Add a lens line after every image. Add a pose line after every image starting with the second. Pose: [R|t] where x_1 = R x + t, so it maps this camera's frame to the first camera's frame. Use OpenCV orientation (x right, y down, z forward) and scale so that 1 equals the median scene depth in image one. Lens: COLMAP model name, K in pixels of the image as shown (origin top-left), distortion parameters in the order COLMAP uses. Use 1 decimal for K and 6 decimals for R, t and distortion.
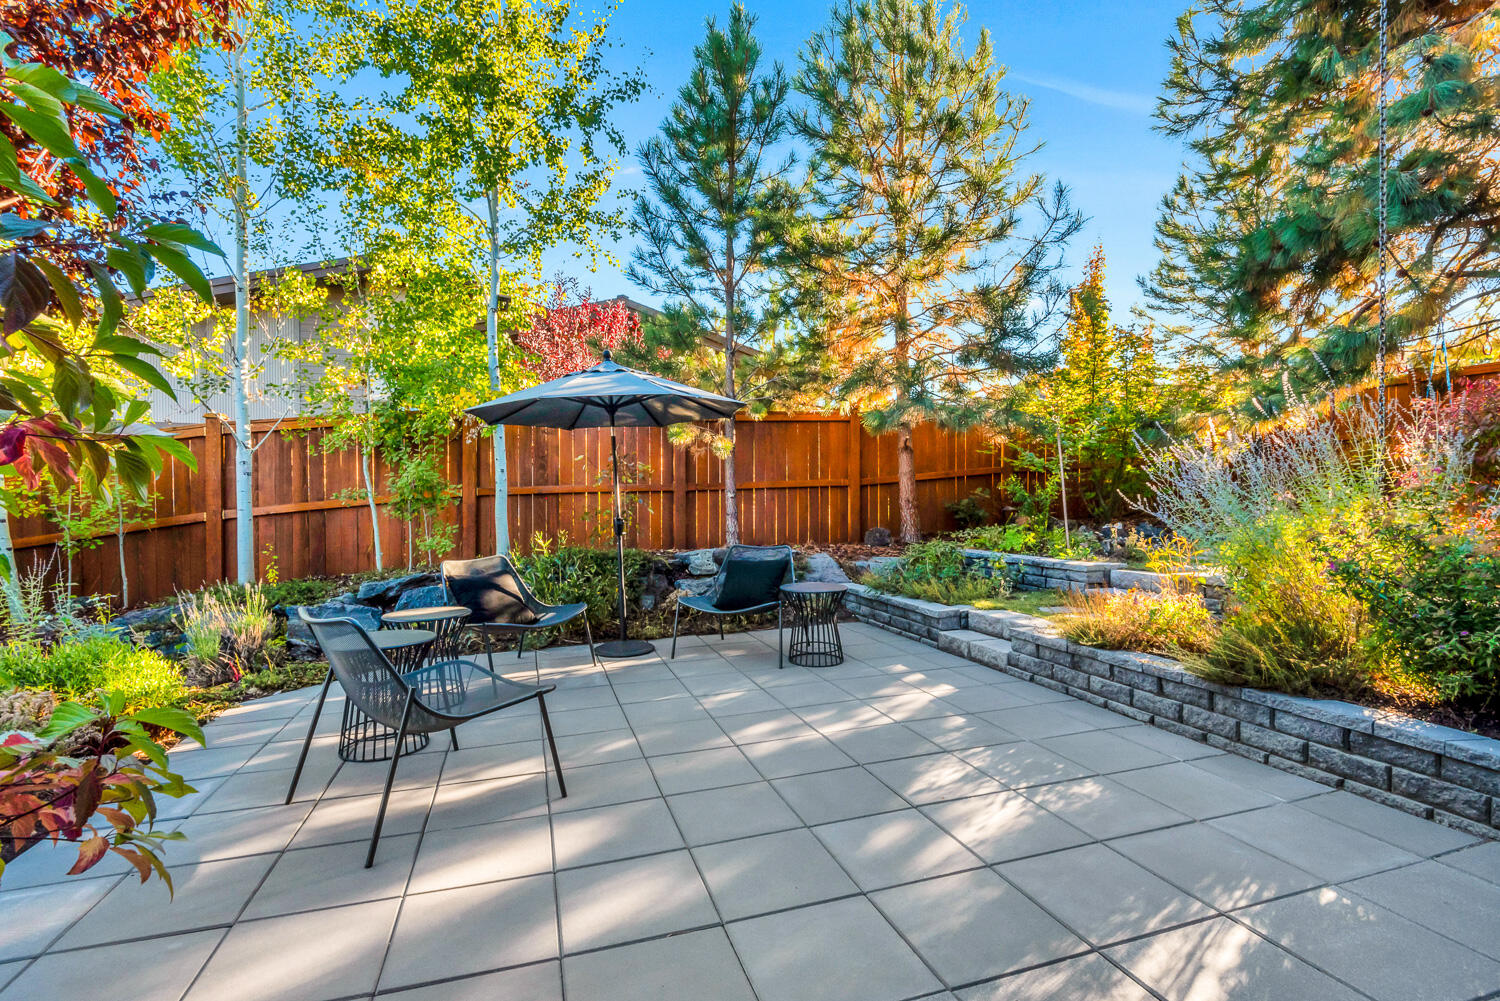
lens RADIAL K [[687.6, 0, 755.0], [0, 687.6, 500.2], [0, 0, 1]] dist [0.000354, -0.000601]
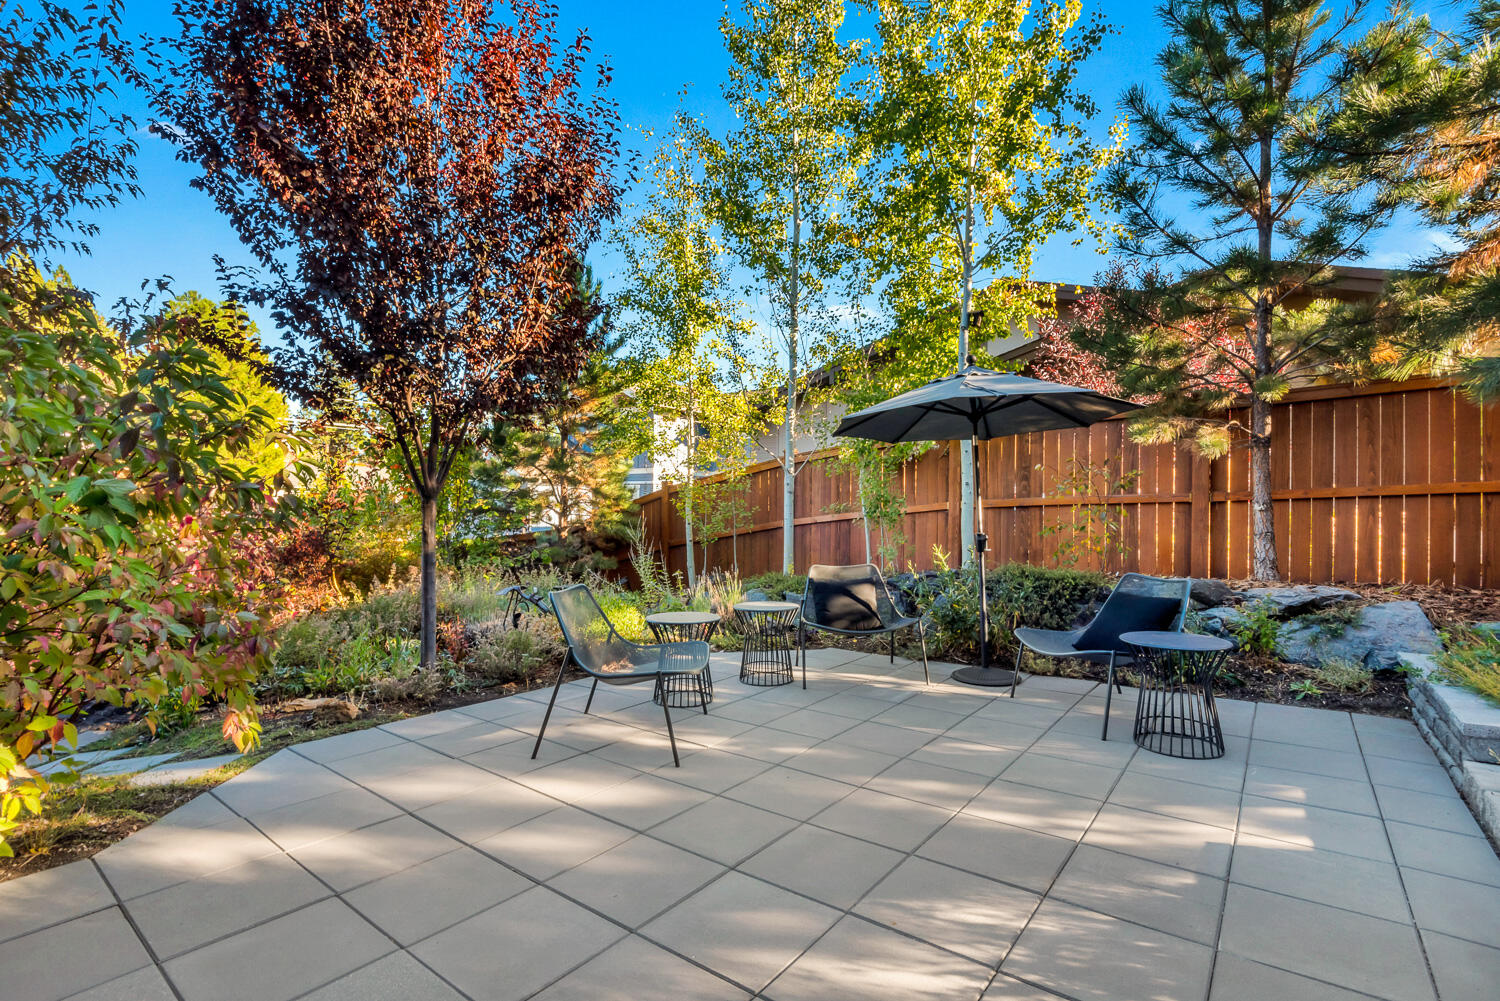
lens RADIAL K [[687.6, 0, 755.0], [0, 687.6, 500.2], [0, 0, 1]] dist [0.000354, -0.000601]
pose [[0.556097, -0.013023, -0.831016, 0.512149], [-0.000719, 0.999869, -0.016150, -0.005097], [0.831117, 0.009578, 0.556014, 0.295093]]
